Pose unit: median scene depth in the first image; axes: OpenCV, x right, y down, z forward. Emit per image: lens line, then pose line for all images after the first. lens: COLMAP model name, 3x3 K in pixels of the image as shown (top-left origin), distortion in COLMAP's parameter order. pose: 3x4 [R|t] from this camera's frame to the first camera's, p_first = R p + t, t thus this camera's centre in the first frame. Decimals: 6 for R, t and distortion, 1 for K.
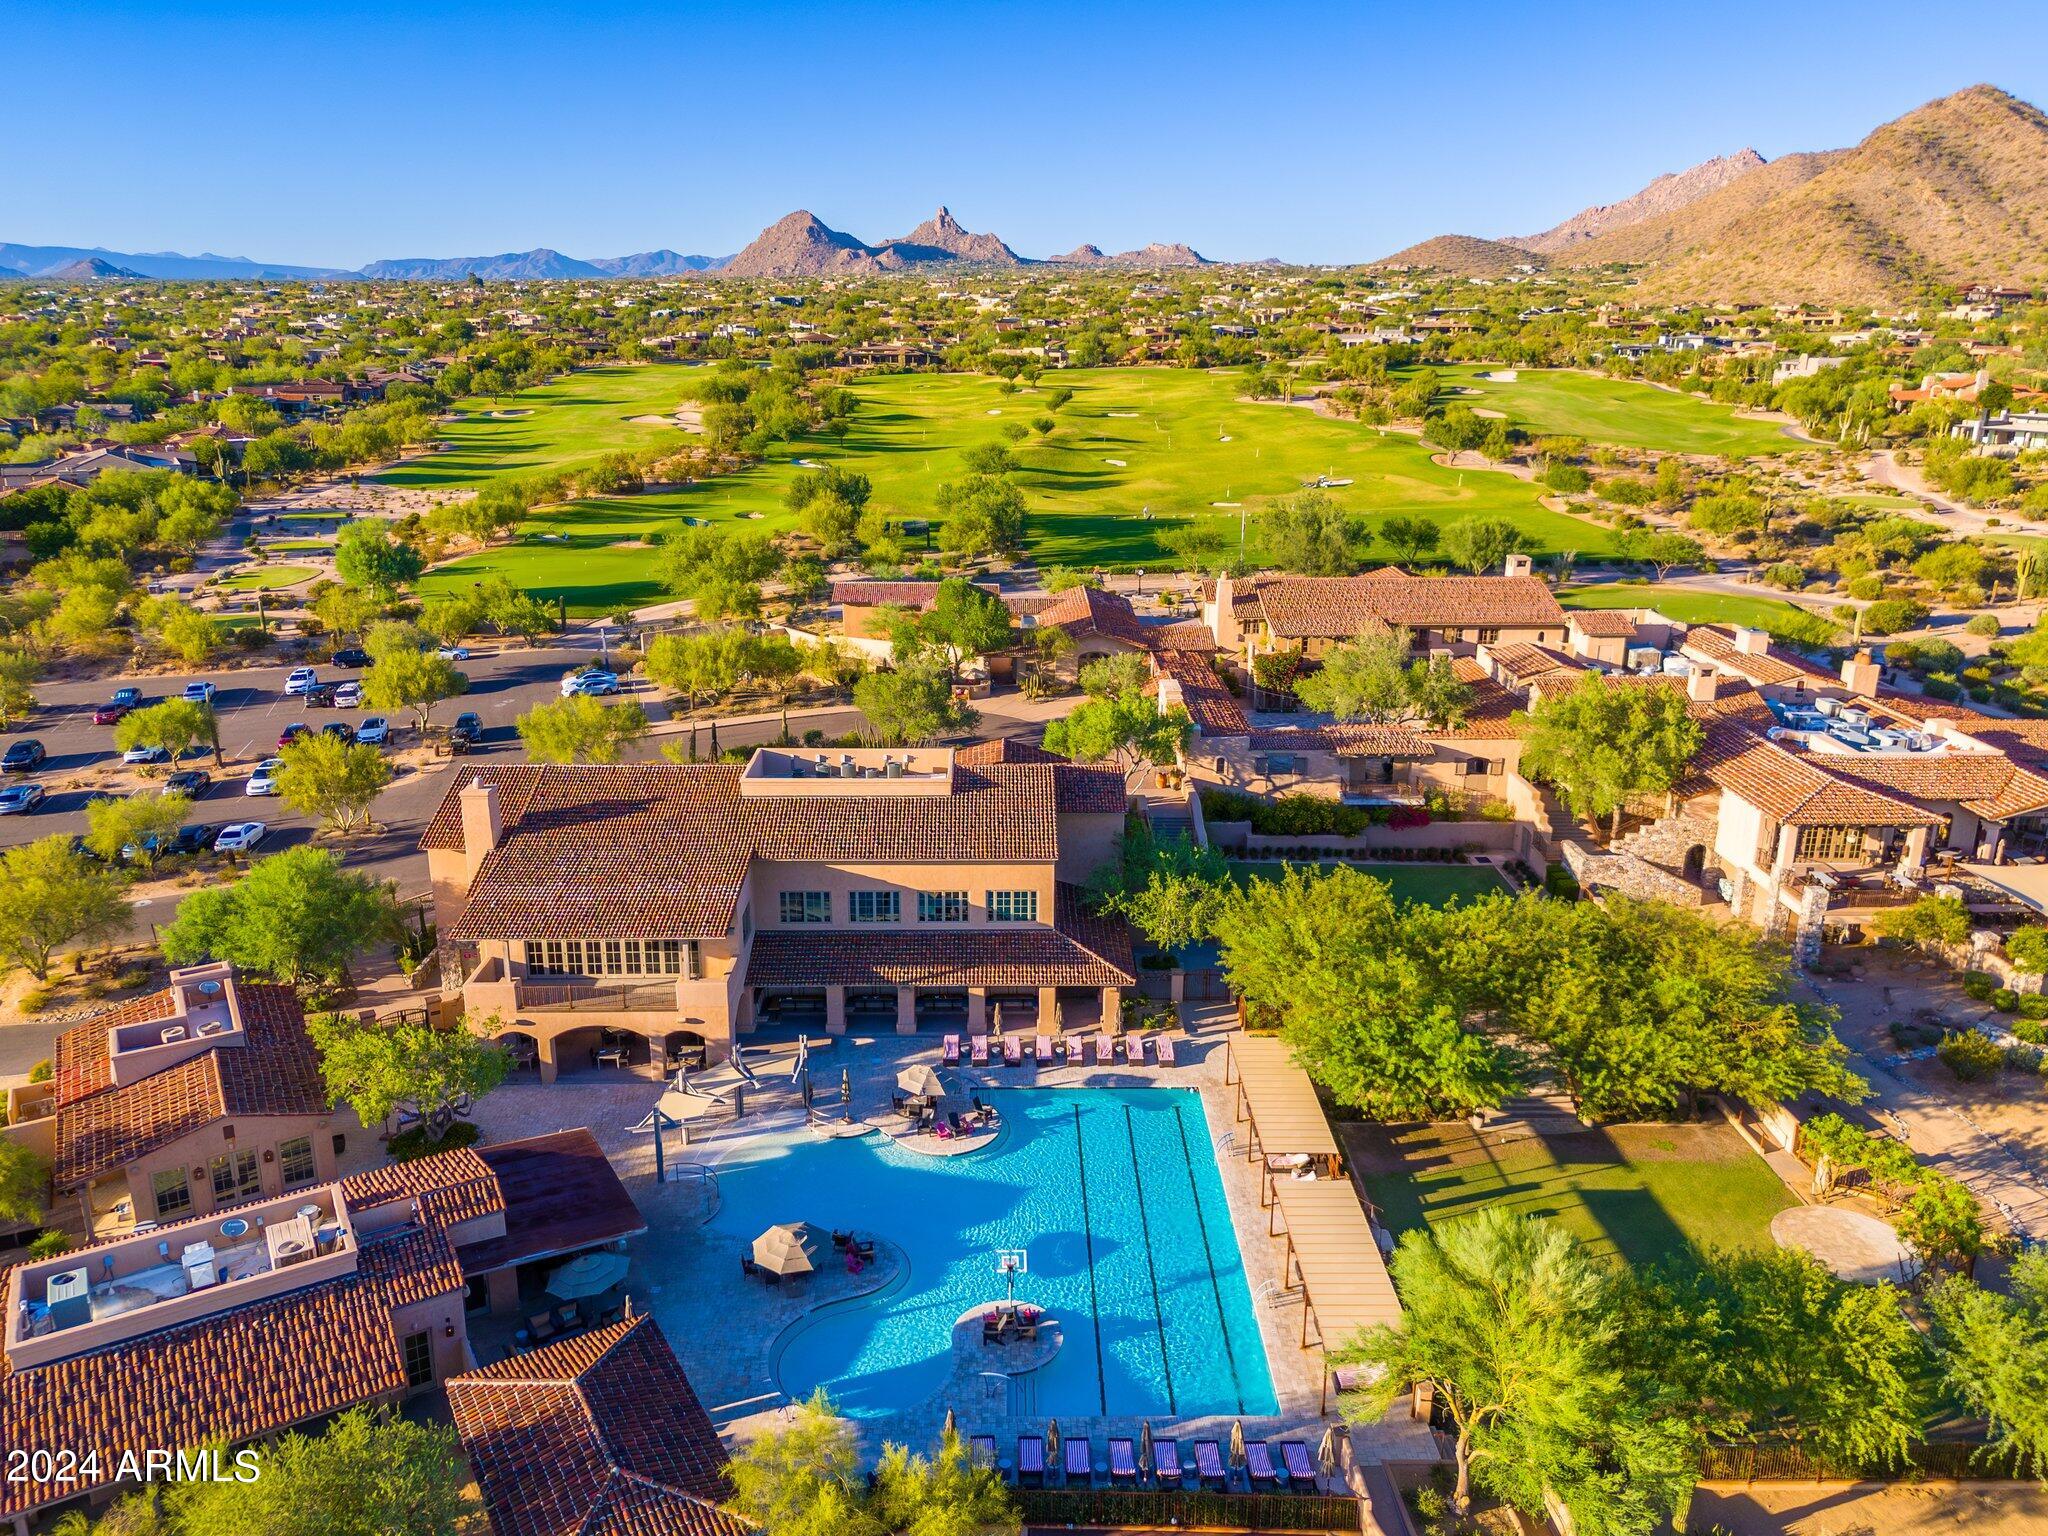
lens RADIAL K [[1498.4, 0, 1029.0], [0, 1498.4, 763.6], [0, 0, 1]] dist [0.091521, -0.073086]
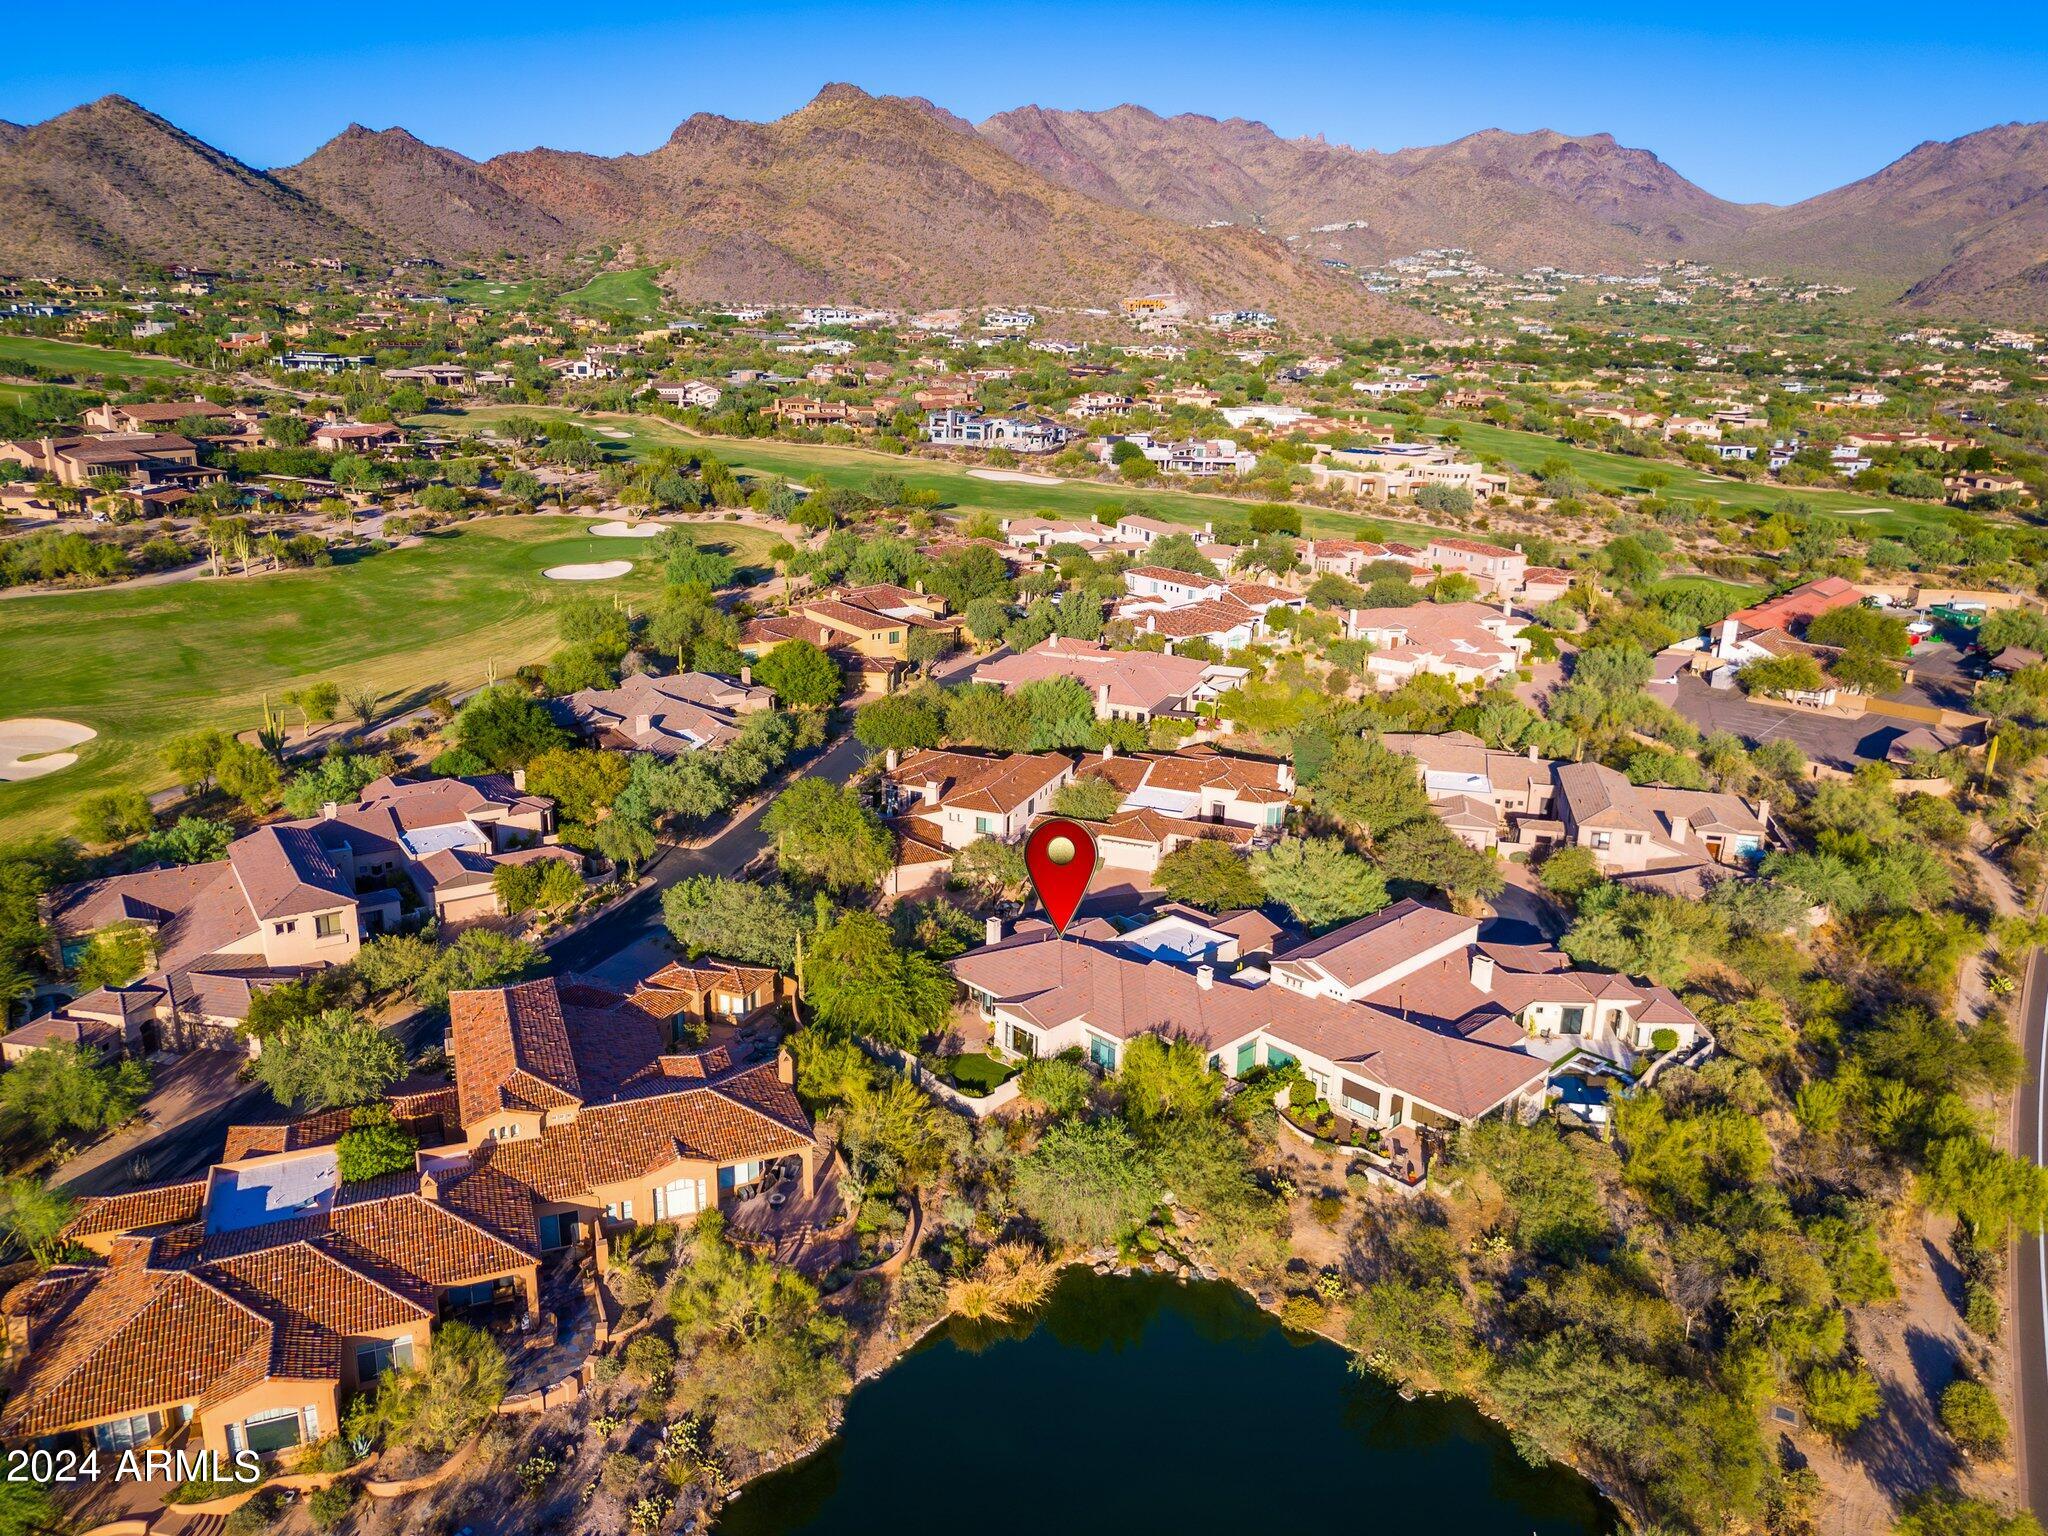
lens RADIAL K [[1544.0, 0, 1033.7], [0, 1544.0, 762.1], [0, 0, 1]] dist [0.075931, -0.044000]
pose [[0.504773, -0.242638, 0.828451, -0.254957], [0.229703, 0.962840, 0.142041, 0.079007], [-0.832130, 0.118599, 0.541750, -0.310970]]
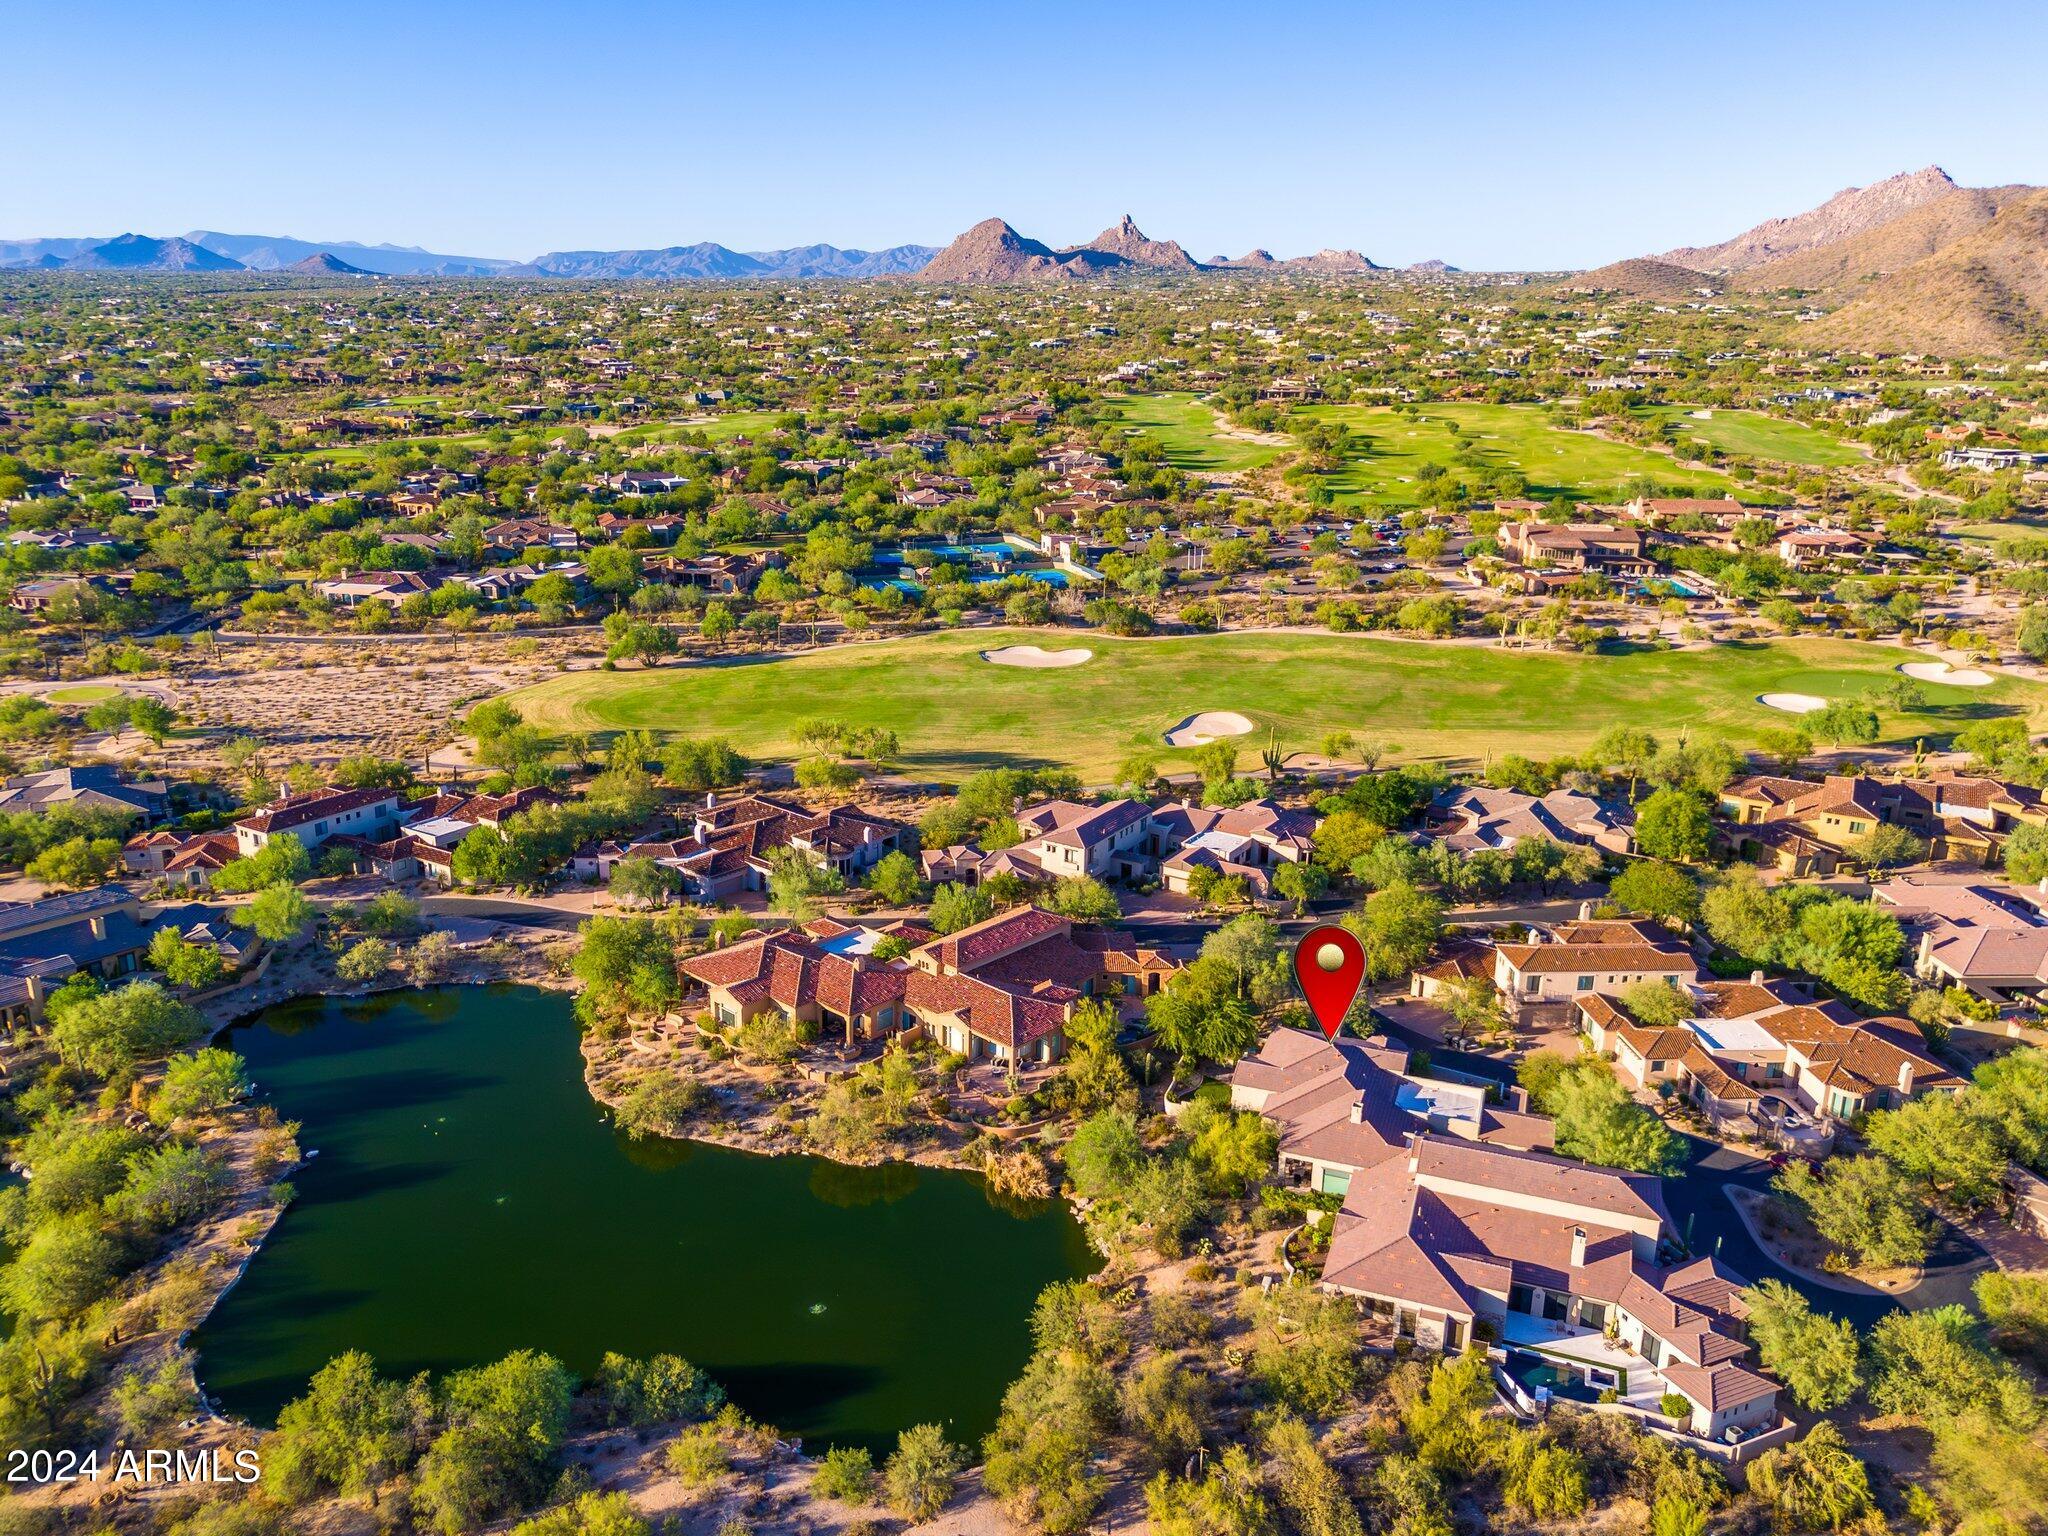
lens RADIAL K [[1544.0, 0, 1033.7], [0, 1544.0, 762.1], [0, 0, 1]] dist [0.075931, -0.044000]
pose [[0.996530, 0.035611, -0.075231, -0.152695], [-0.035930, 0.999350, -0.002897, 0.085667], [0.075079, 0.005590, 0.997162, -0.421936]]
